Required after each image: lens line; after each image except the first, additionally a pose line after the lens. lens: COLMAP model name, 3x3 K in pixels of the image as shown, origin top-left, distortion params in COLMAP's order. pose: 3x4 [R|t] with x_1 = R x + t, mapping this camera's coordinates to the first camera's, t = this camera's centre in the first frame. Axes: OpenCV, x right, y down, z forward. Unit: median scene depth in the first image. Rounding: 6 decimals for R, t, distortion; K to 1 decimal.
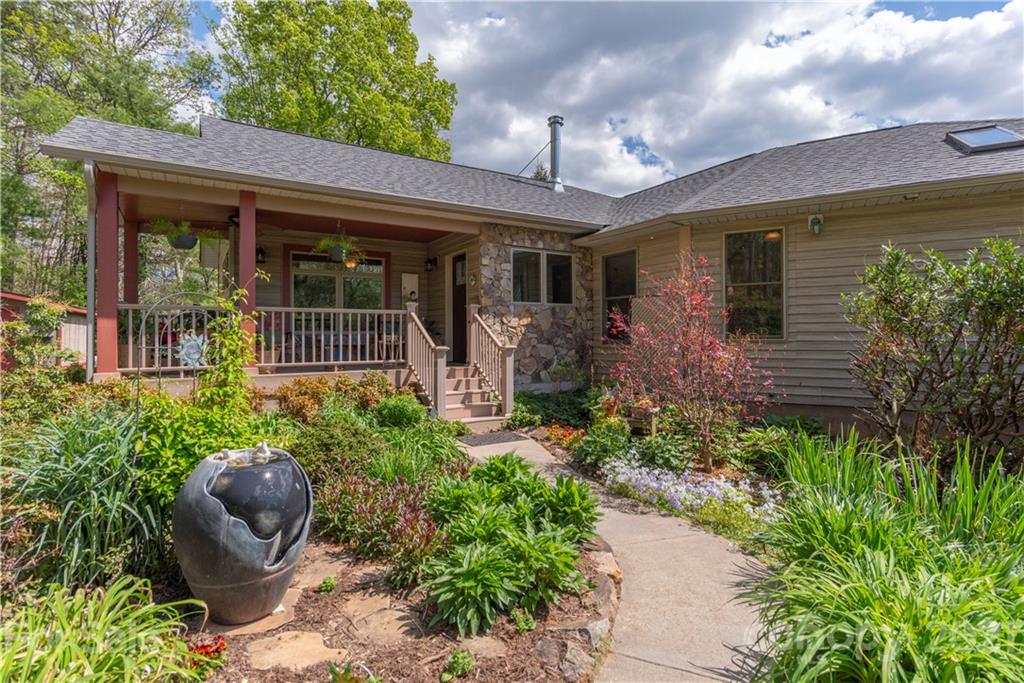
lens RADIAL K [[500.4, 0, 512.7], [0, 500.4, 339.2], [0, 0, 1]] dist [-0.002479, -0.000265]
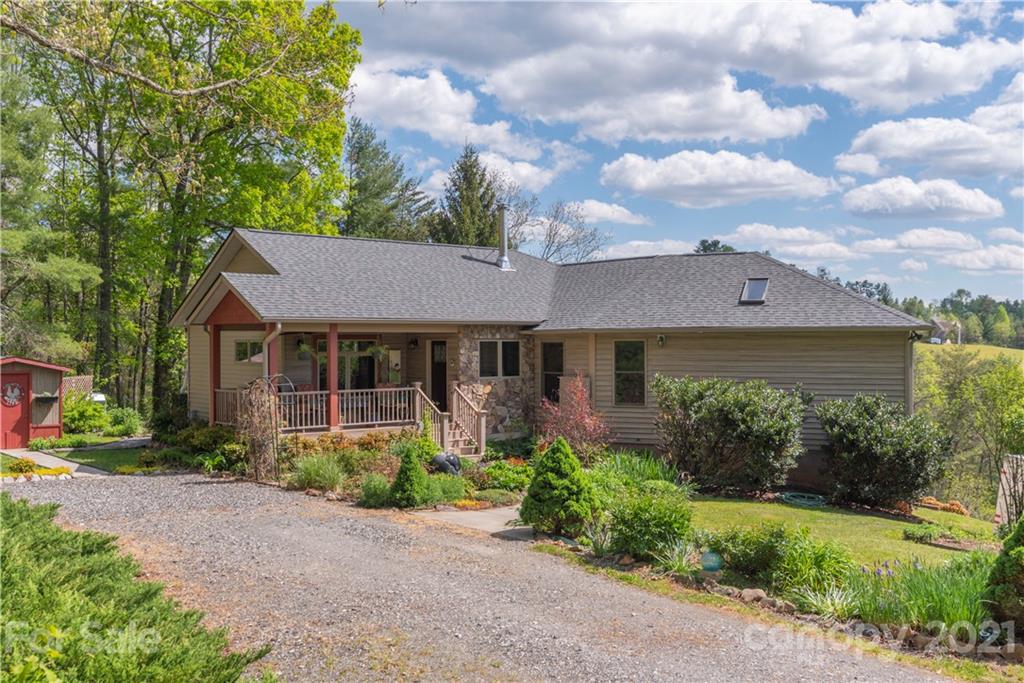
lens RADIAL K [[989.9, 0, 505.9], [0, 989.9, 340.1], [0, 0, 1]] dist [0.004022, 0.000000]
pose [[0.991841, 0.002690, 0.127453, -0.299328], [-0.002192, 0.999989, -0.004046, -0.177430], [-0.127463, 0.003734, 0.991836, -1.913895]]
